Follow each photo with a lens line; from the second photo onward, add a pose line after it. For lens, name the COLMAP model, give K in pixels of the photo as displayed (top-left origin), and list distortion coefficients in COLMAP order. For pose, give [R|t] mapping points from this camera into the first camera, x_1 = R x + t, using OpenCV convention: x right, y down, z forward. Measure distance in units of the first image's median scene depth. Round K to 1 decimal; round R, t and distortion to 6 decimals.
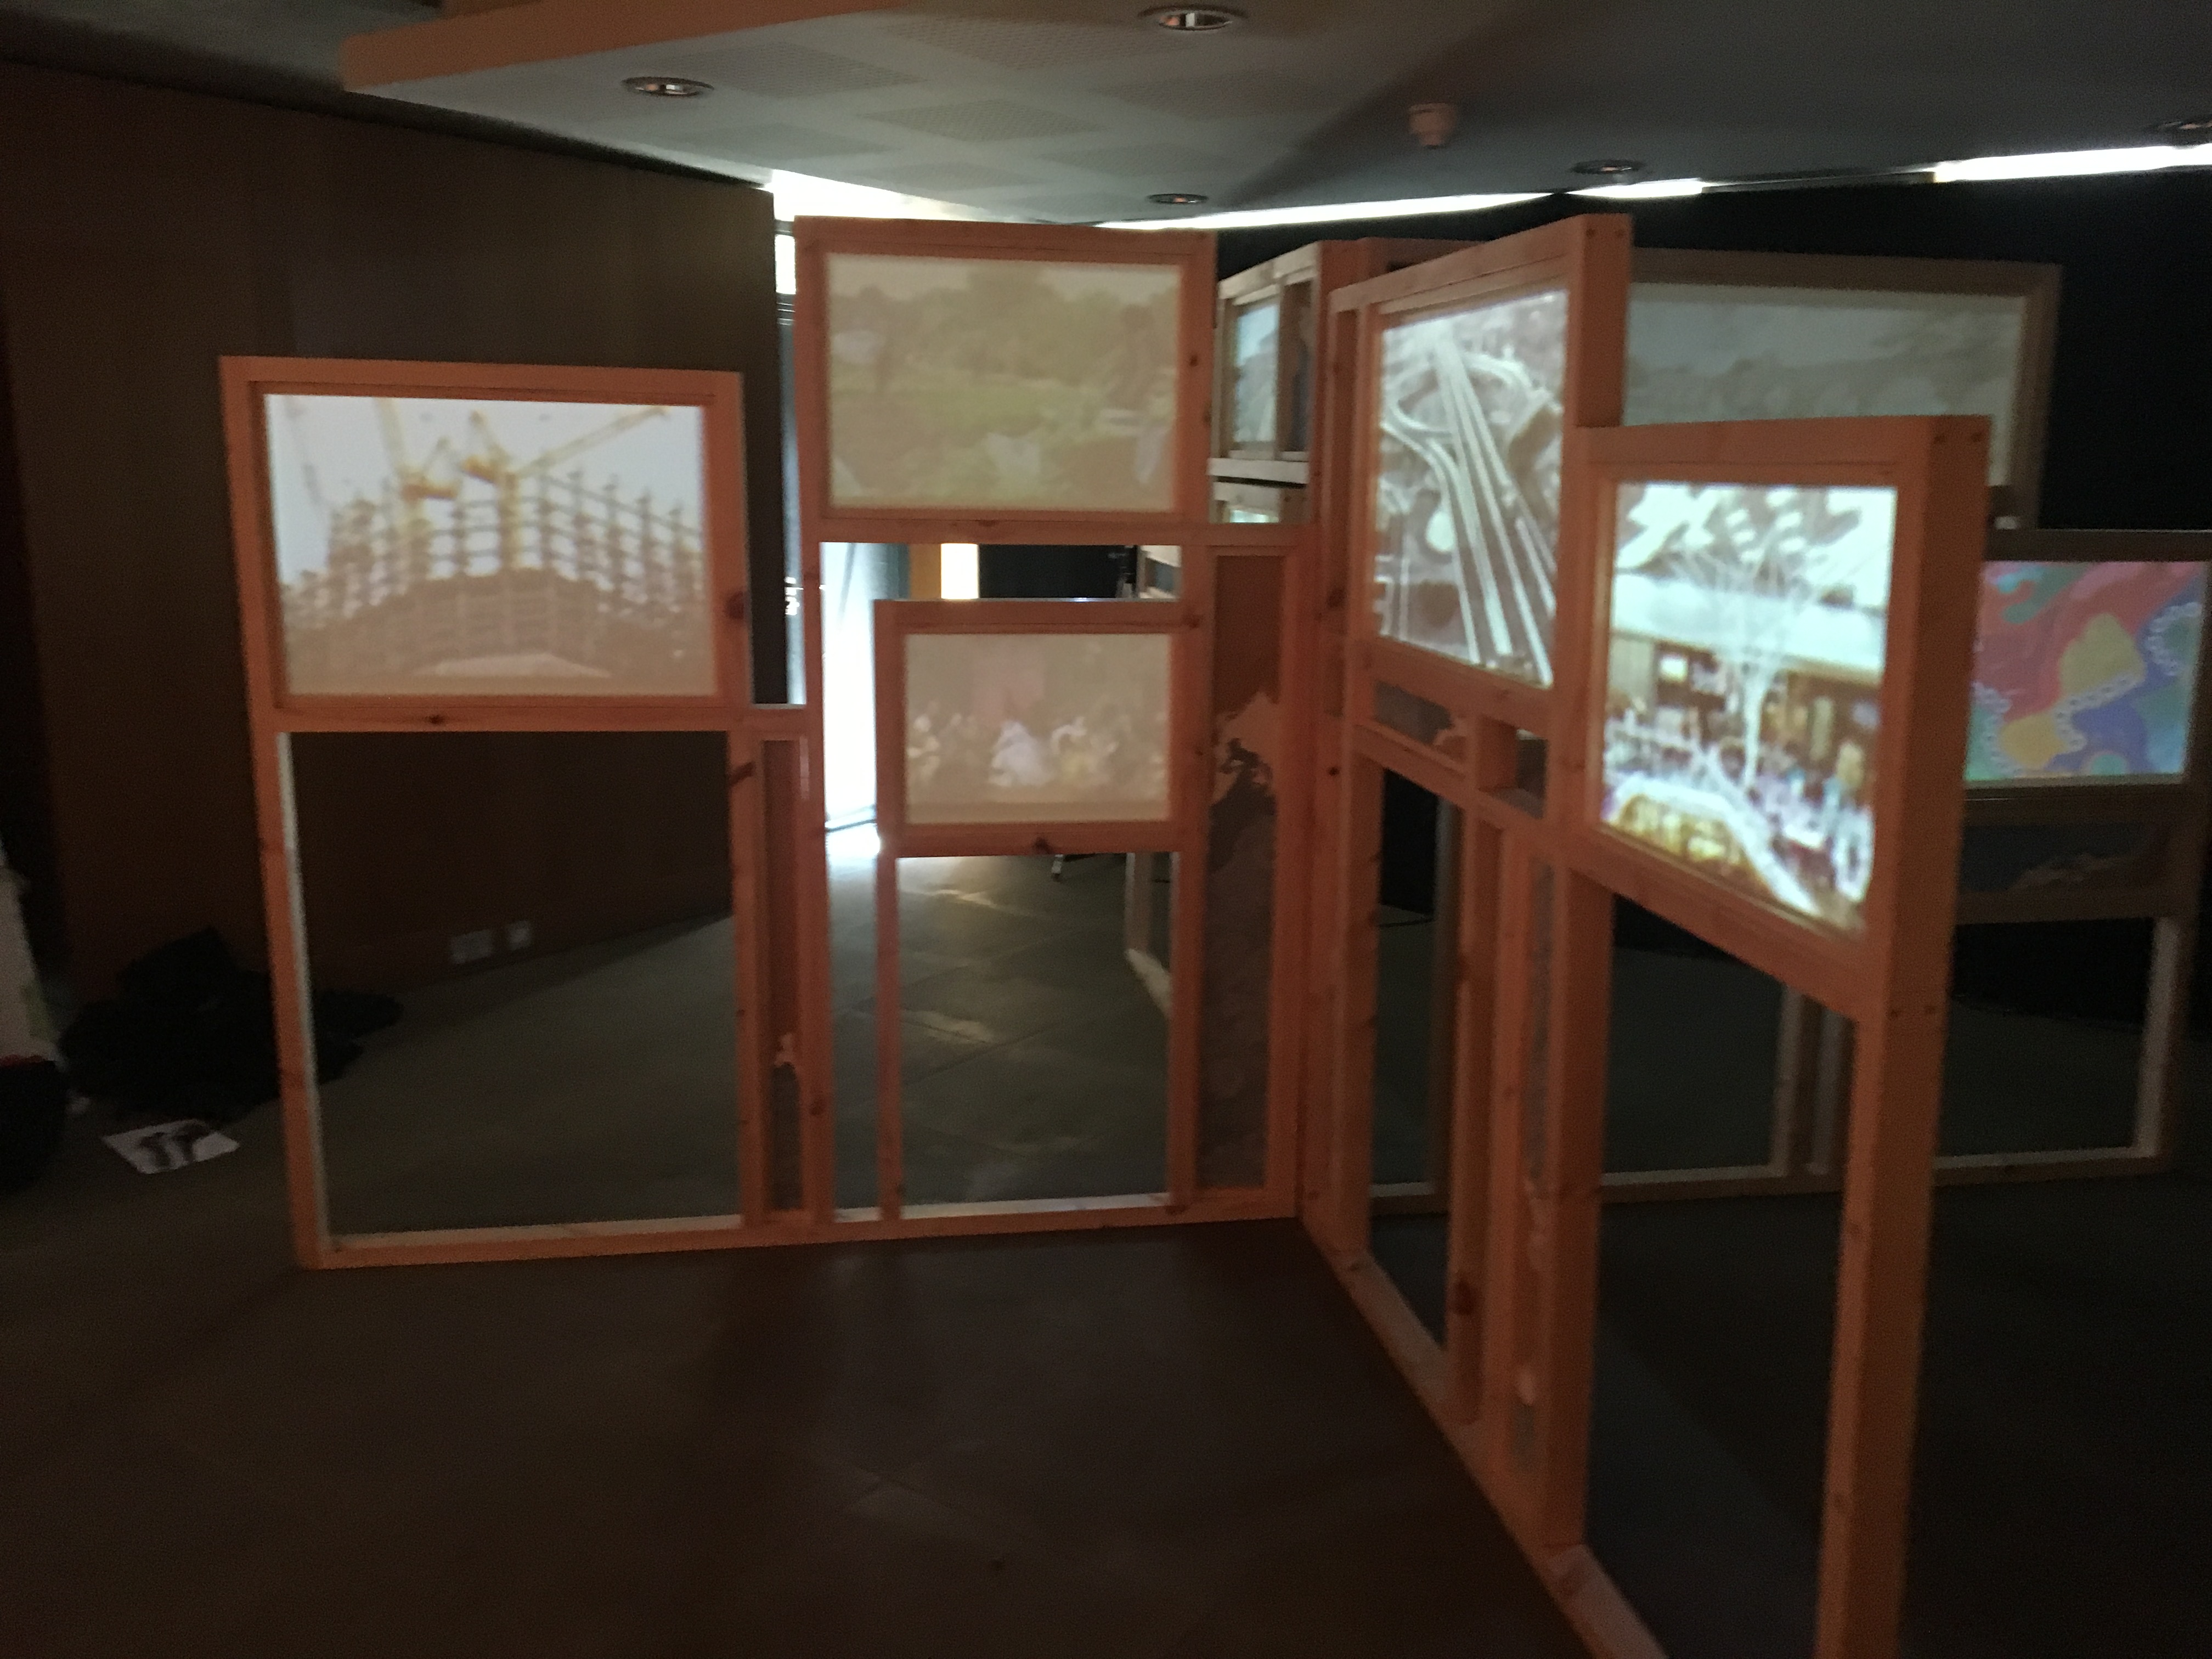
lens RADIAL K [[1845.9, 0, 1106.0], [0, 1845.9, 829.5], [0, 0, 1]] dist [0.120797, -0.186571]
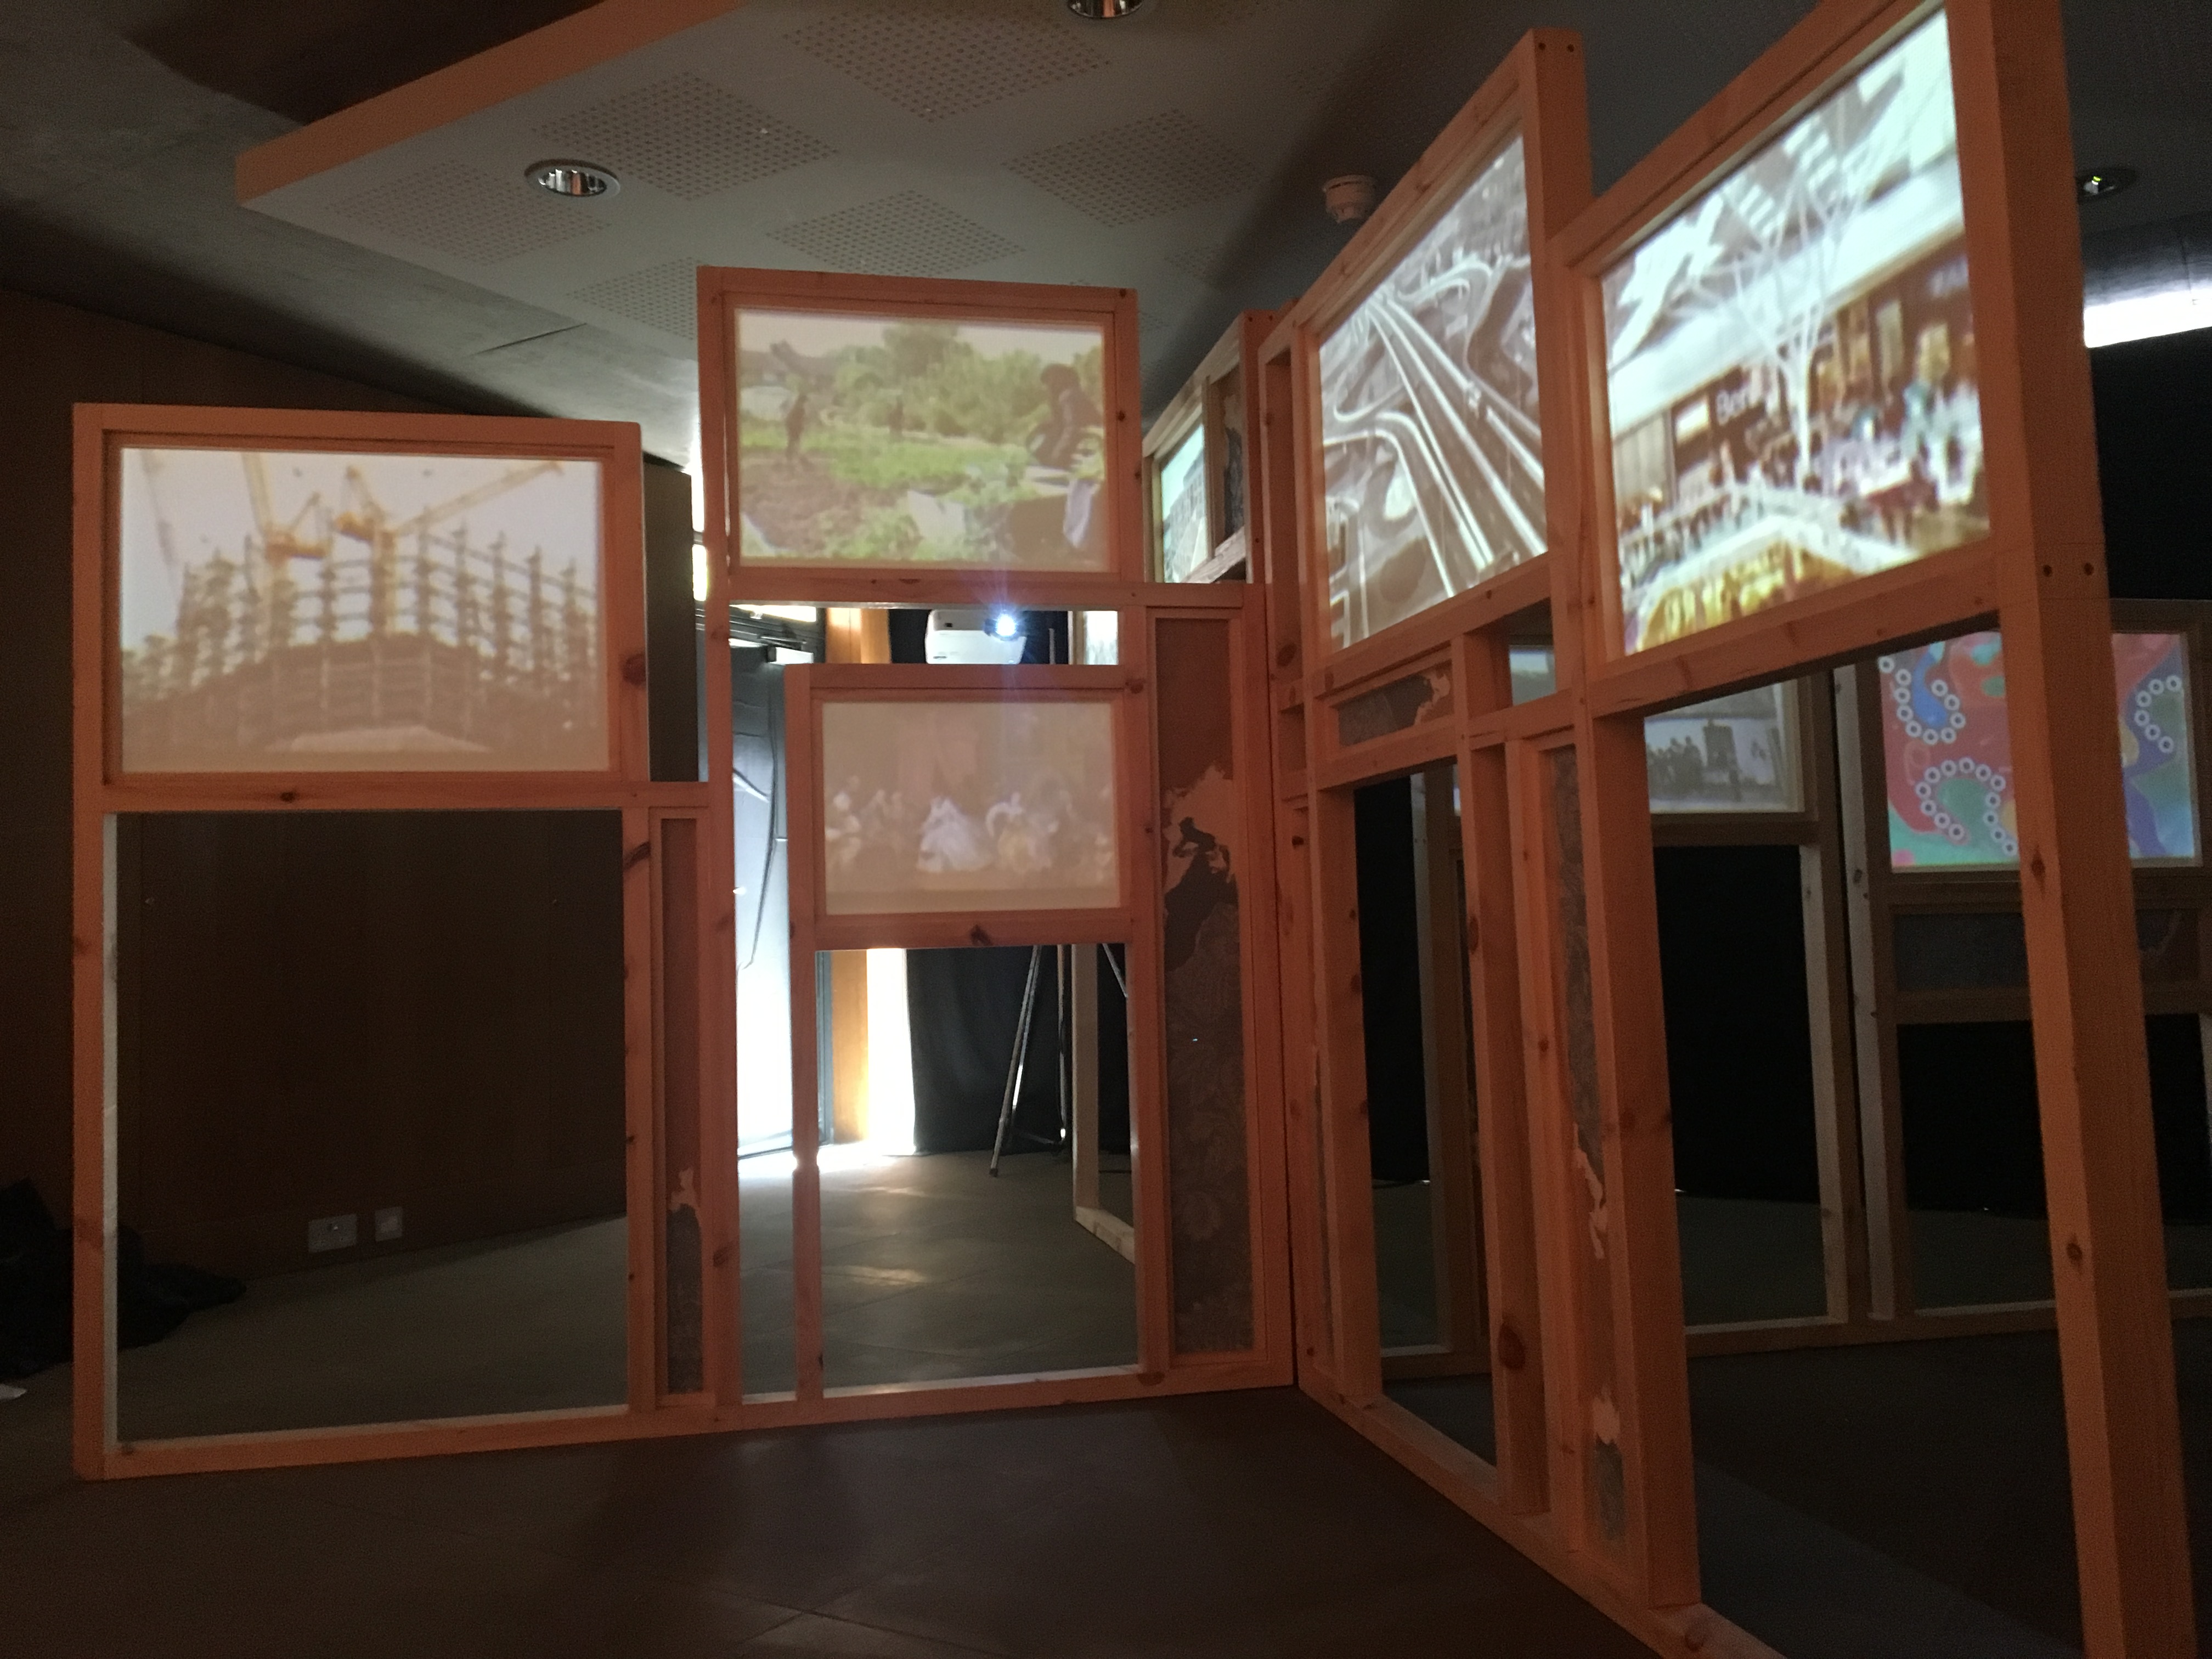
lens RADIAL K [[1848.0, 0, 1106.0], [0, 1848.0, 829.5], [0, 0, 1]] dist [0.092062, -0.118624]
pose [[0.998185, -0.039034, 0.045854, -0.013223], [0.049606, 0.964700, -0.258638, 0.204928], [-0.034140, 0.260443, 0.964885, 0.135922]]
